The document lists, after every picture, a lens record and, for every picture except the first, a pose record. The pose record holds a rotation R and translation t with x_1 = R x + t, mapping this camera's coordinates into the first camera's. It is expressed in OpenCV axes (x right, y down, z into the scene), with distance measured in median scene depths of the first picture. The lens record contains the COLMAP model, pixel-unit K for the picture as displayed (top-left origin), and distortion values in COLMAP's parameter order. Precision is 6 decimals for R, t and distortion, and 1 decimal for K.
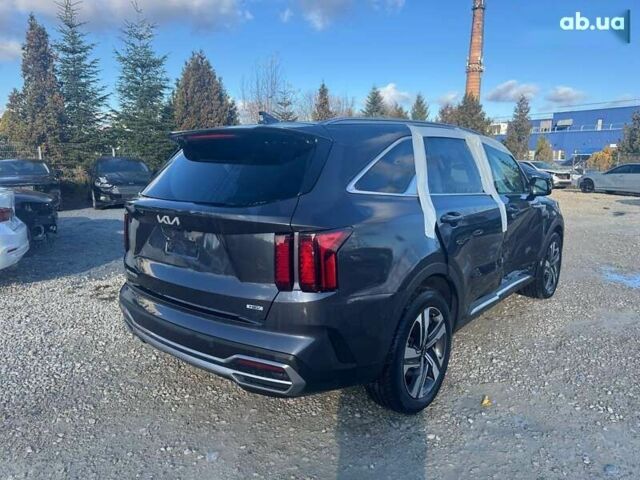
lens RADIAL K [[438.7, 0, 323.4], [0, 438.7, 239.6], [0, 0, 1]] dist [0.037156, -0.044391]
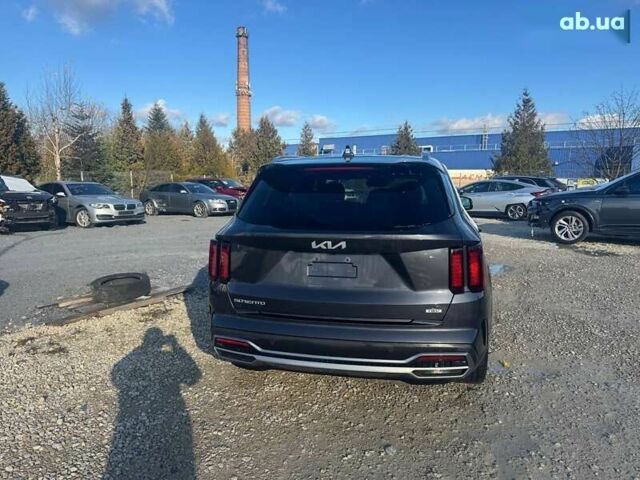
lens RADIAL K [[438.7, 0, 317.3], [0, 438.7, 244.0], [0, 0, 1]] dist [0.037156, -0.044391]
pose [[0.890546, -0.068318, 0.449734, -0.100319], [0.082784, 0.996489, -0.012551, -0.004185], [-0.447298, 0.048408, 0.893074, 0.005524]]
